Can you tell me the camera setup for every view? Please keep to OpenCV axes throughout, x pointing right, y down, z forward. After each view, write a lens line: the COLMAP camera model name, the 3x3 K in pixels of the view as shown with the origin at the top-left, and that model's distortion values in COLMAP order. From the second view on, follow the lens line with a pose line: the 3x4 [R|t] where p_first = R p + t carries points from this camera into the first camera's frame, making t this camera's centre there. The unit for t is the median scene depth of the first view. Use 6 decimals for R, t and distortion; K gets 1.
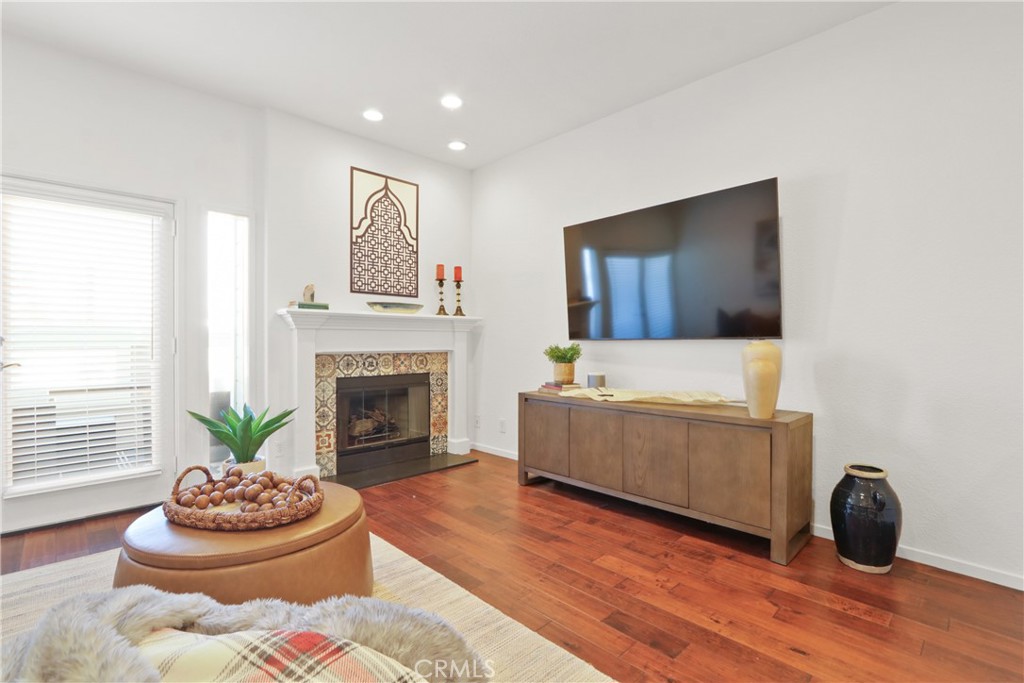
lens RADIAL K [[474.7, 0, 508.7], [0, 474.7, 344.9], [0, 0, 1]] dist [-0.001326, -0.000102]
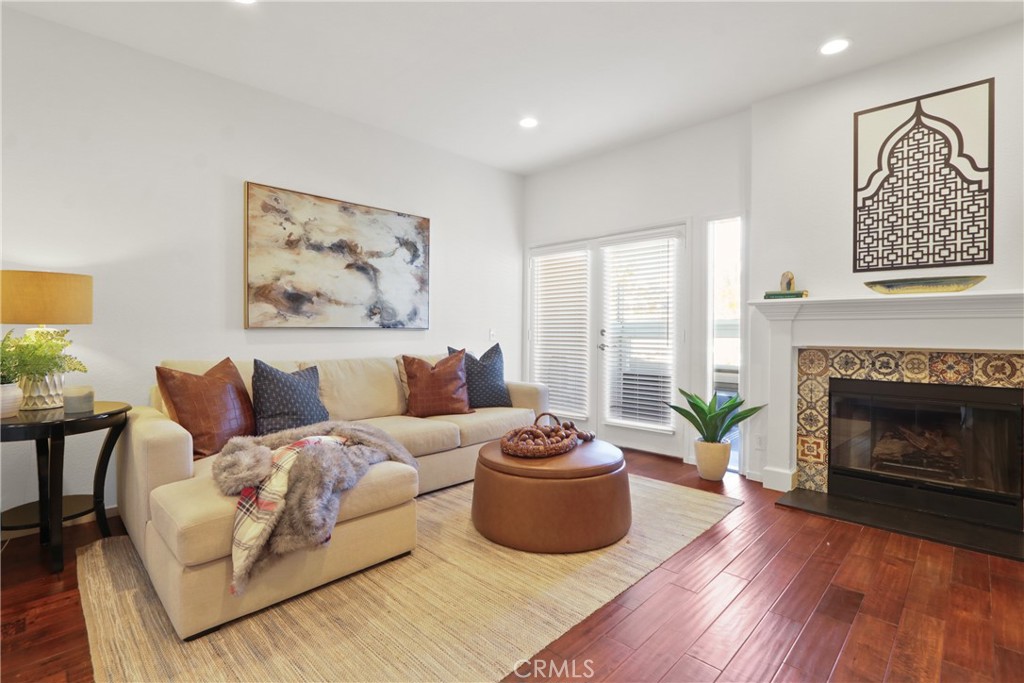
lens RADIAL K [[477.3, 0, 513.8], [0, 477.3, 337.9], [0, 0, 1]] dist [-0.011818, -0.000561]
pose [[0.034172, 0.014141, -0.999316, 0.438173], [-0.012213, 0.999831, 0.013731, -0.005026], [0.999341, 0.011736, 0.034339, 0.405088]]
